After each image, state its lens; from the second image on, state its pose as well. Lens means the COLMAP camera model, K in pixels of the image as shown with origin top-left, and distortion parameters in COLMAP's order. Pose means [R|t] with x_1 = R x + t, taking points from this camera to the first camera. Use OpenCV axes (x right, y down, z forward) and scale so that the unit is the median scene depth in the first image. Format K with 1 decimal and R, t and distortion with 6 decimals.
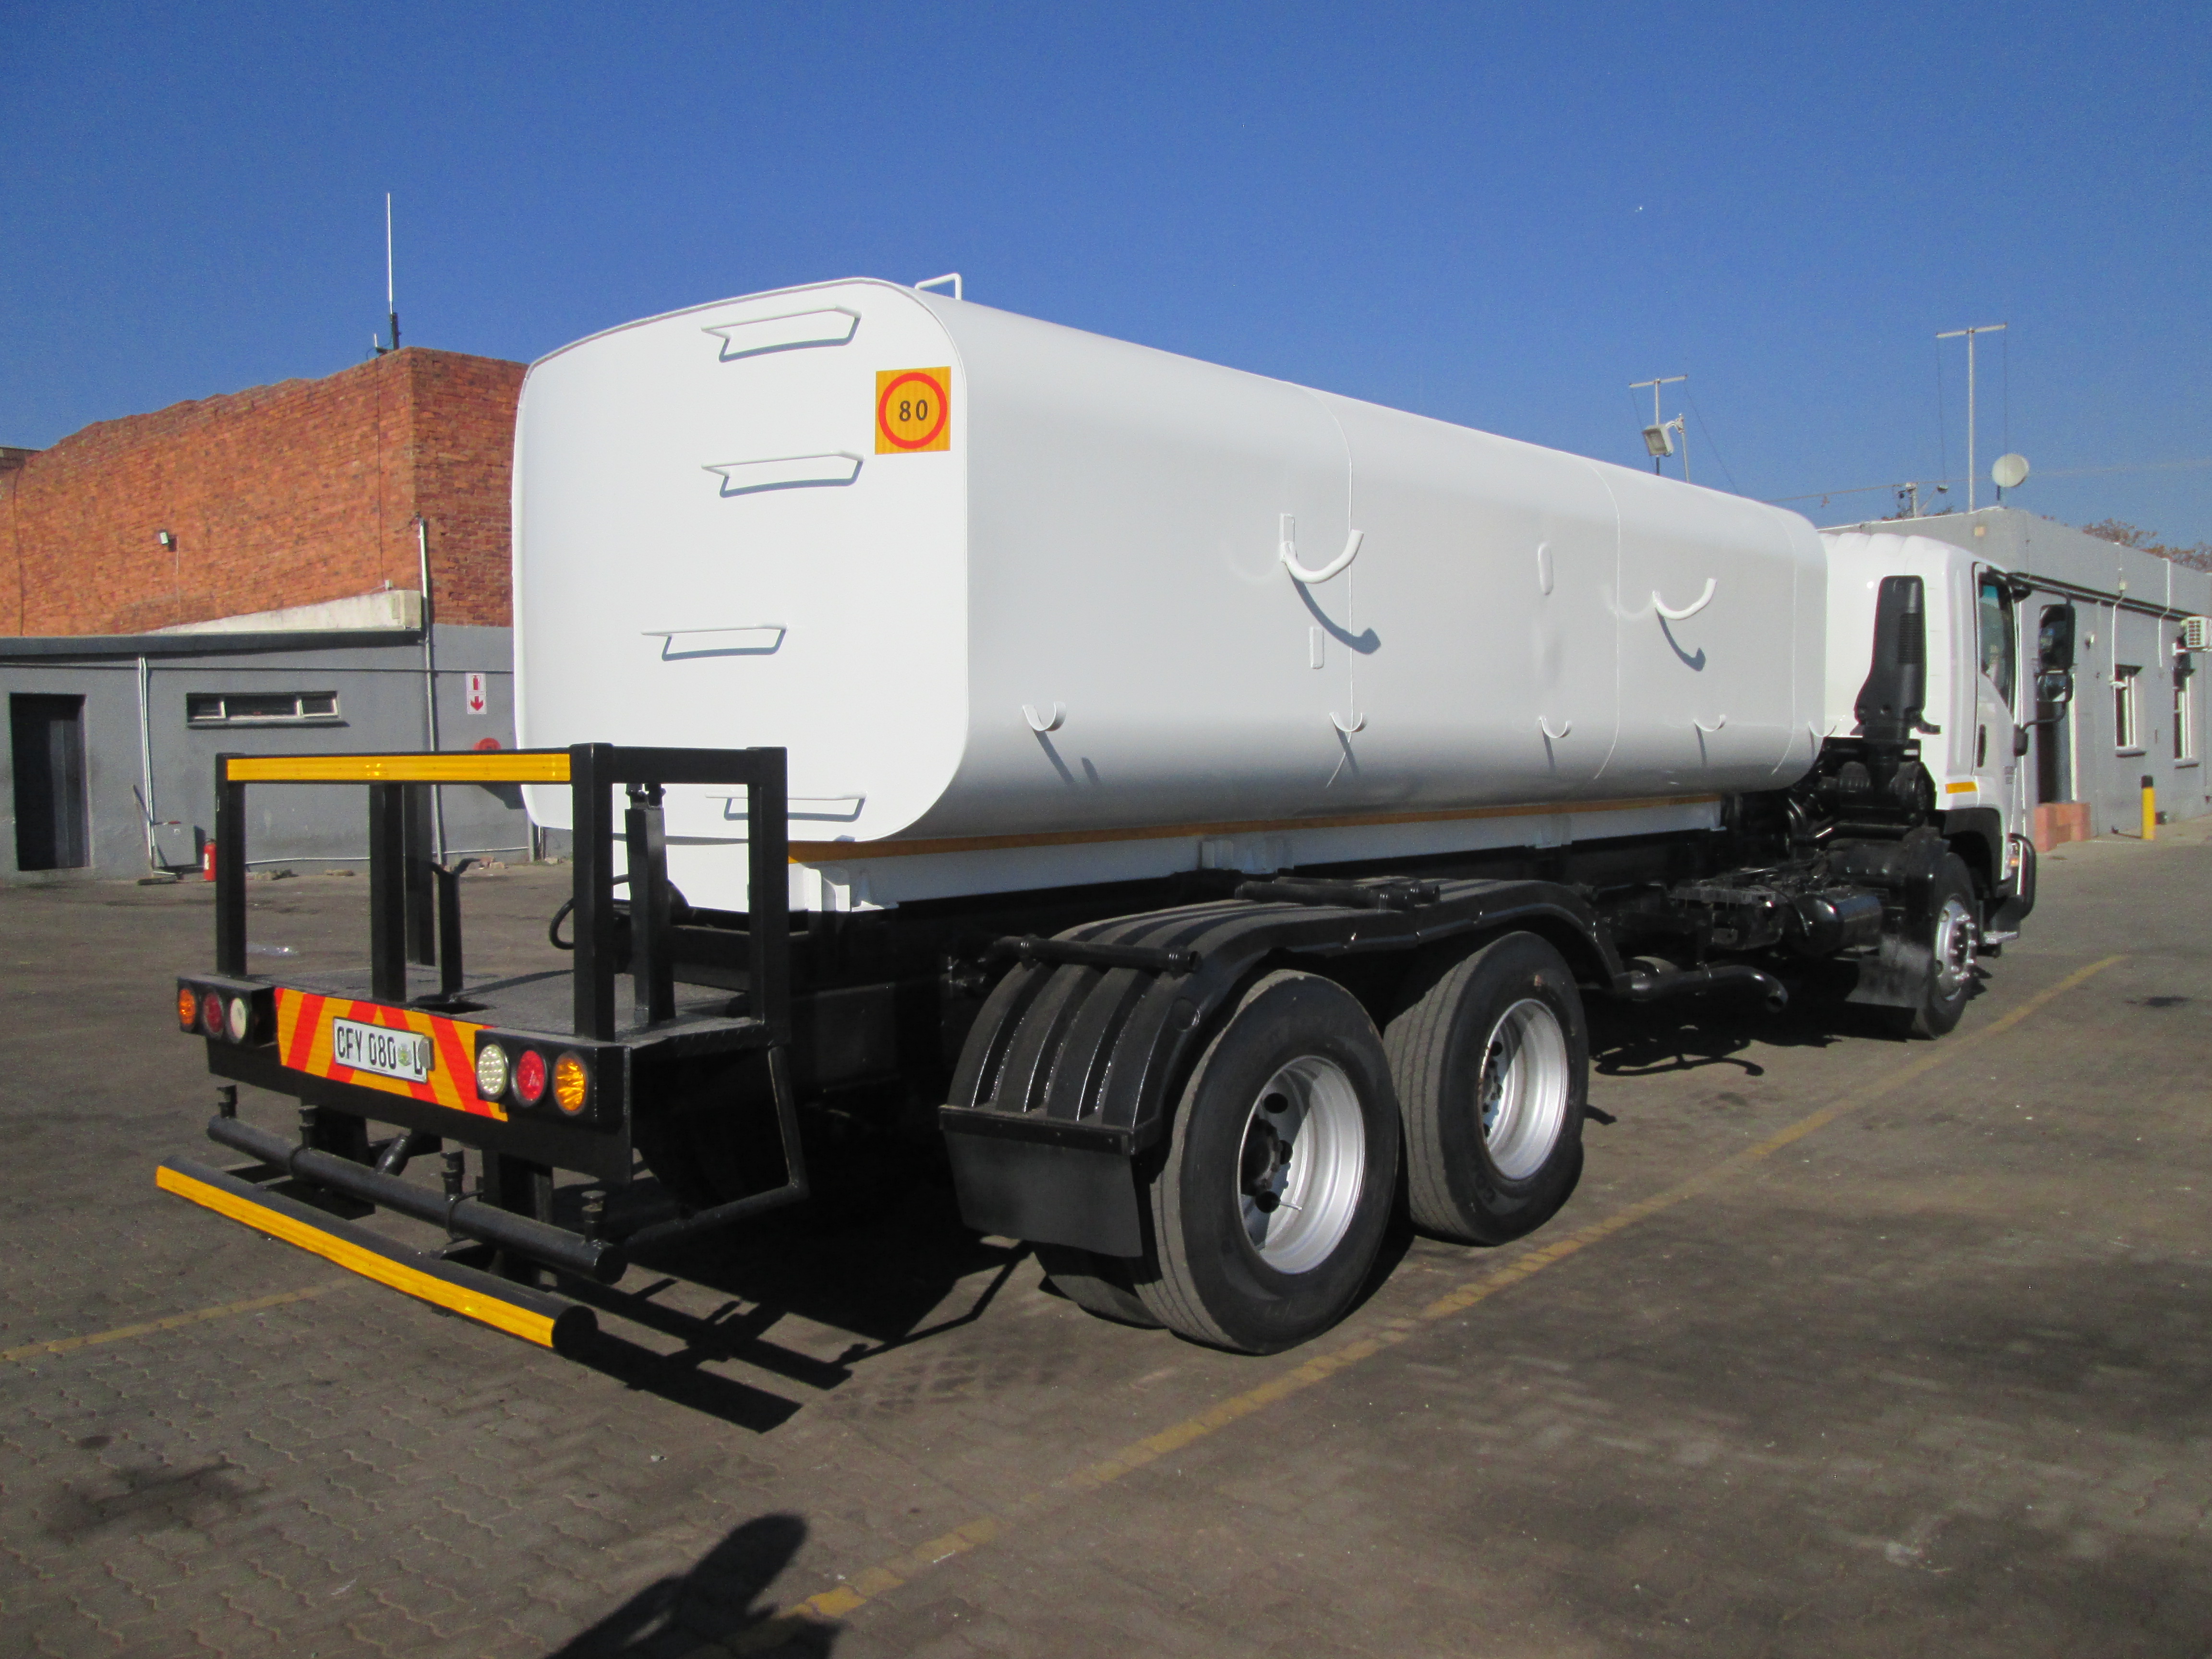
lens RADIAL K [[1812.7, 0, 1106.0], [0, 1812.7, 829.5], [0, 0, 1]] dist [-0.054296, 0.000021]
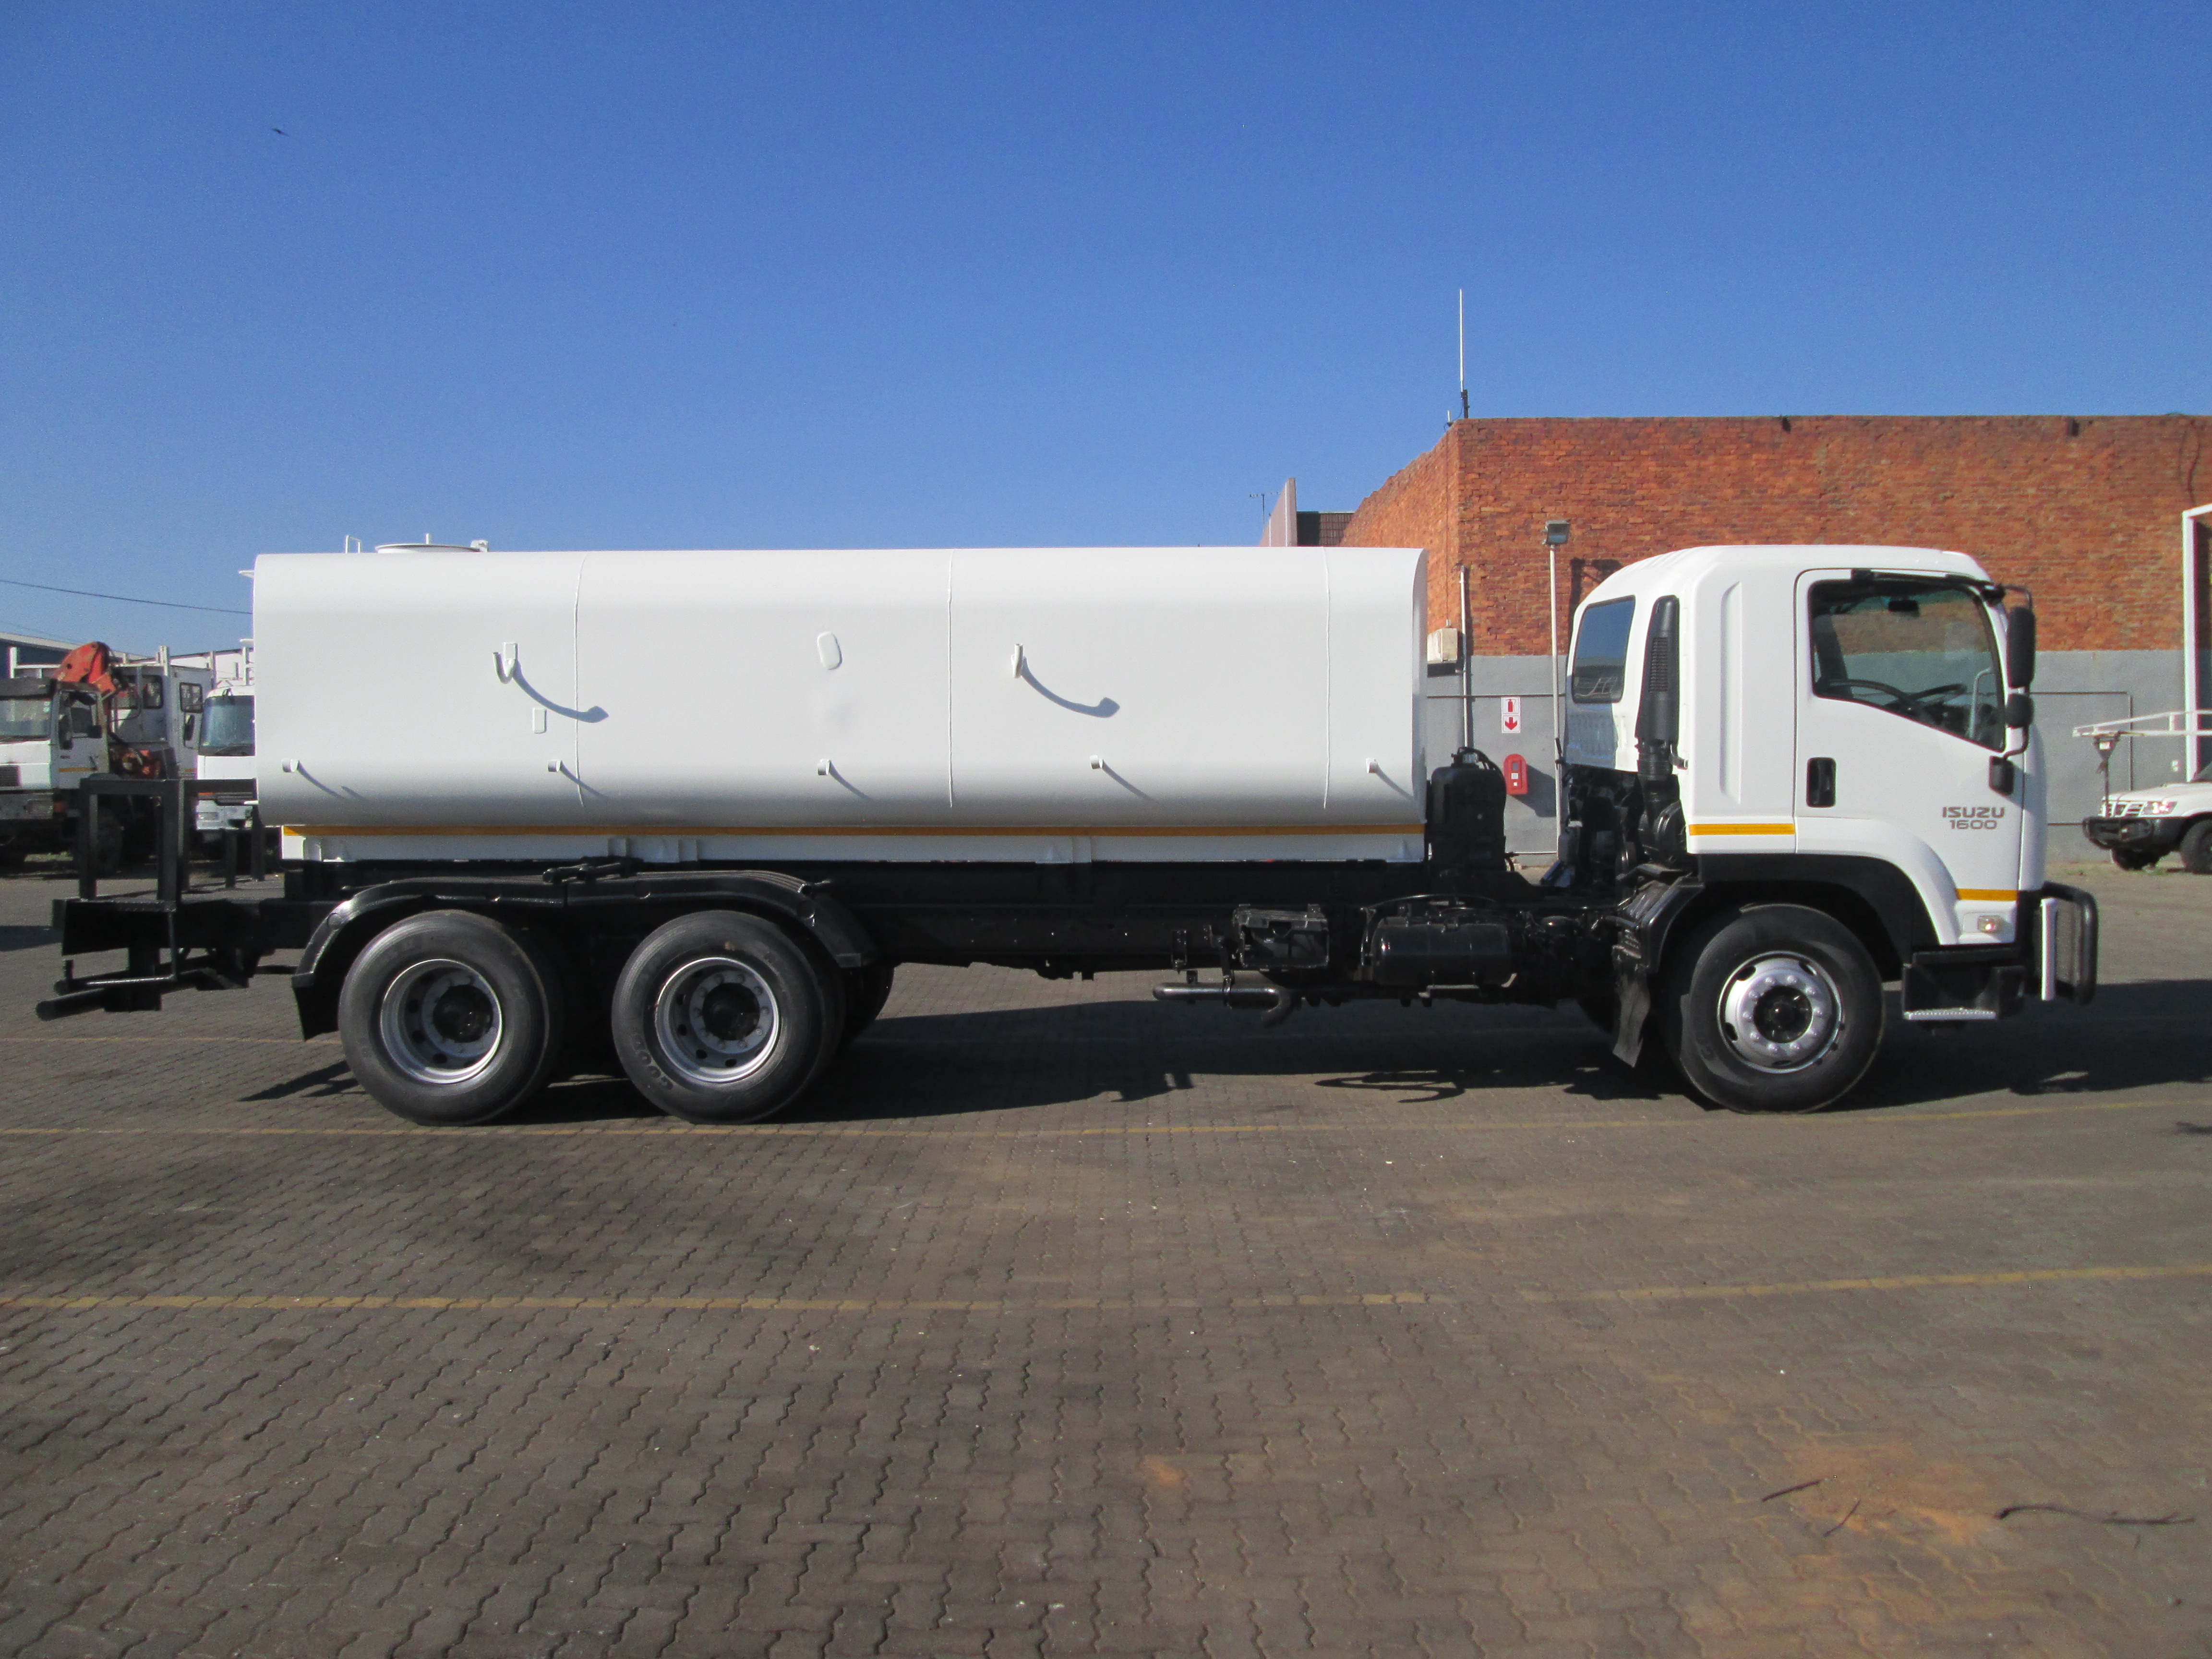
lens RADIAL K [[1799.2, 0, 1106.0], [0, 1799.2, 829.5], [0, 0, 1]] dist [-0.046073, 0.007139]
pose [[0.640273, 0.034295, -0.767382, 0.367717], [-0.036989, 0.999220, 0.013794, -0.009406], [0.767256, 0.019553, 0.641042, 0.077171]]
